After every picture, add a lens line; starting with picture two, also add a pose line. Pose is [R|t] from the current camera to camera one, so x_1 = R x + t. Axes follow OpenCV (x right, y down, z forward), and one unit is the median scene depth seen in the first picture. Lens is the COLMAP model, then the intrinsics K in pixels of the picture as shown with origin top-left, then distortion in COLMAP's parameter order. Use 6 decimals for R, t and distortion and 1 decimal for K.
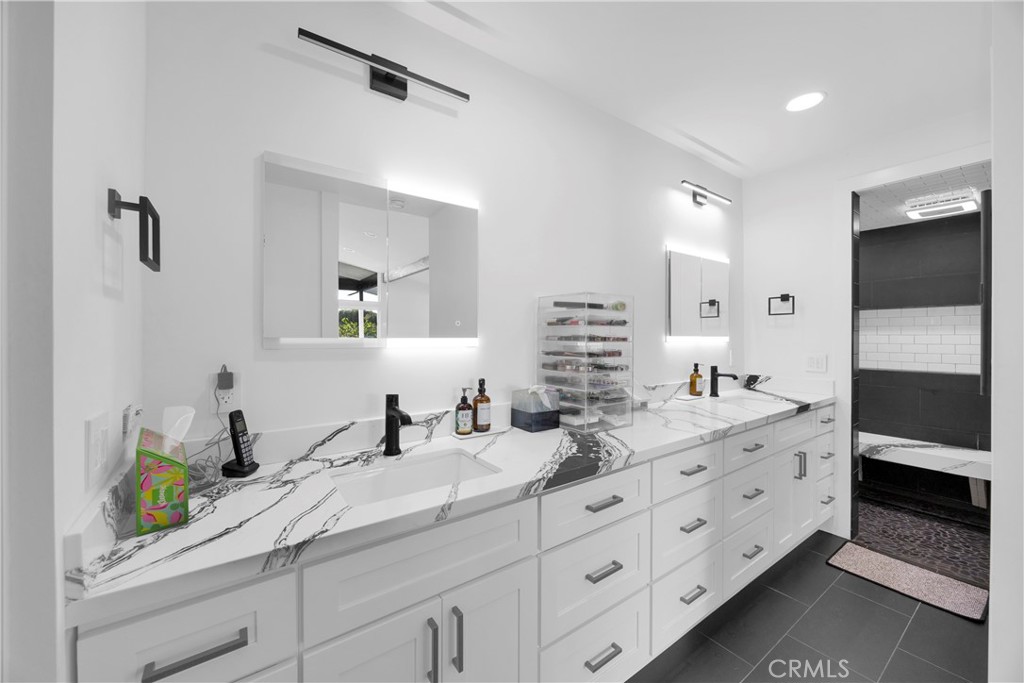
lens RADIAL K [[387.9, 0, 510.2], [0, 387.9, 338.5], [0, 0, 1]] dist [-0.000537, -0.000214]
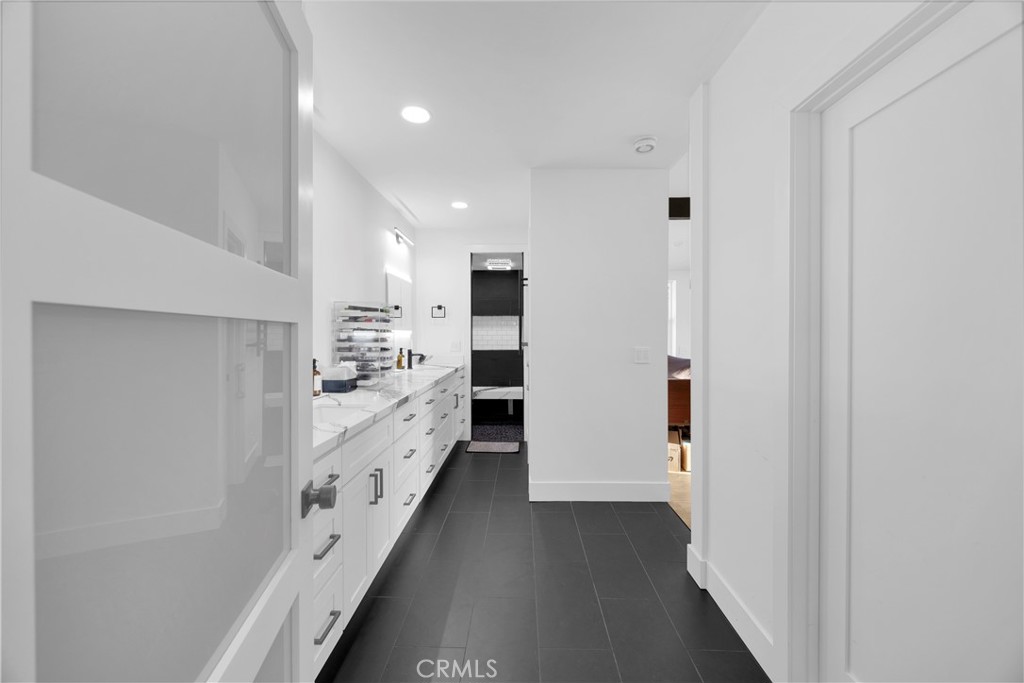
lens RADIAL K [[410.5, 0, 512.6], [0, 410.5, 335.9], [0, 0, 1]] dist [0.000050, -0.000001]
pose [[0.590588, -0.006409, 0.806948, -0.575662], [0.005833, 0.999976, 0.003673, 0.013642], [-0.806952, 0.002537, 0.590612, -0.313675]]
